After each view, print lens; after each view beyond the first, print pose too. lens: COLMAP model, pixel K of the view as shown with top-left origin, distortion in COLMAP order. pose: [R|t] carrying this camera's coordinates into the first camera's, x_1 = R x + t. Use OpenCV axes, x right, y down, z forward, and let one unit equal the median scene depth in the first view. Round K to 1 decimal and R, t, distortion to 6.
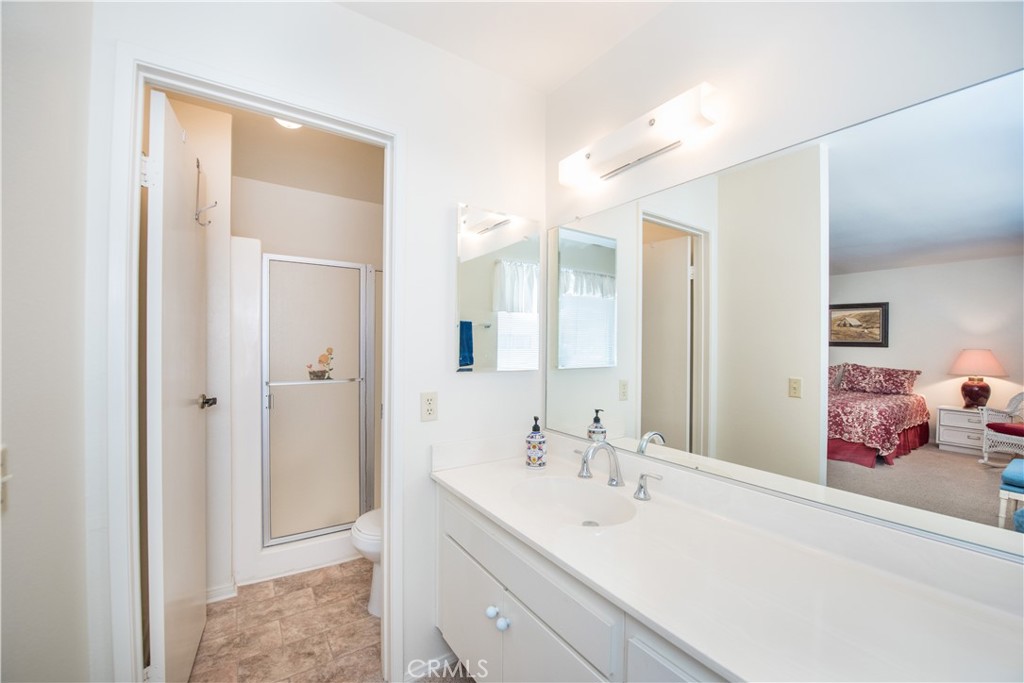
lens RADIAL K [[414.4, 0, 517.7], [0, 414.4, 342.6], [0, 0, 1]] dist [-0.020477, -0.000756]
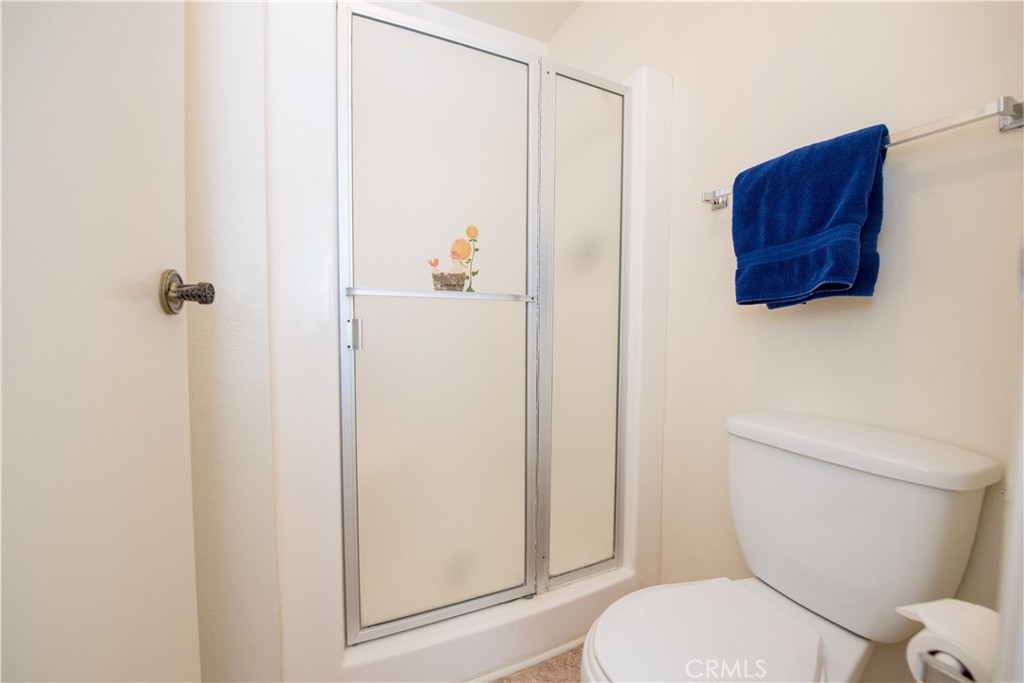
lens RADIAL K [[414.4, 0, 510.3], [0, 414.4, 343.4], [0, 0, 1]] dist [-0.020477, -0.000756]
pose [[0.985045, 0.001997, -0.172287, -0.340162], [0.003241, 0.999541, 0.030114, 0.134727], [0.172269, -0.030222, 0.984586, 0.554675]]
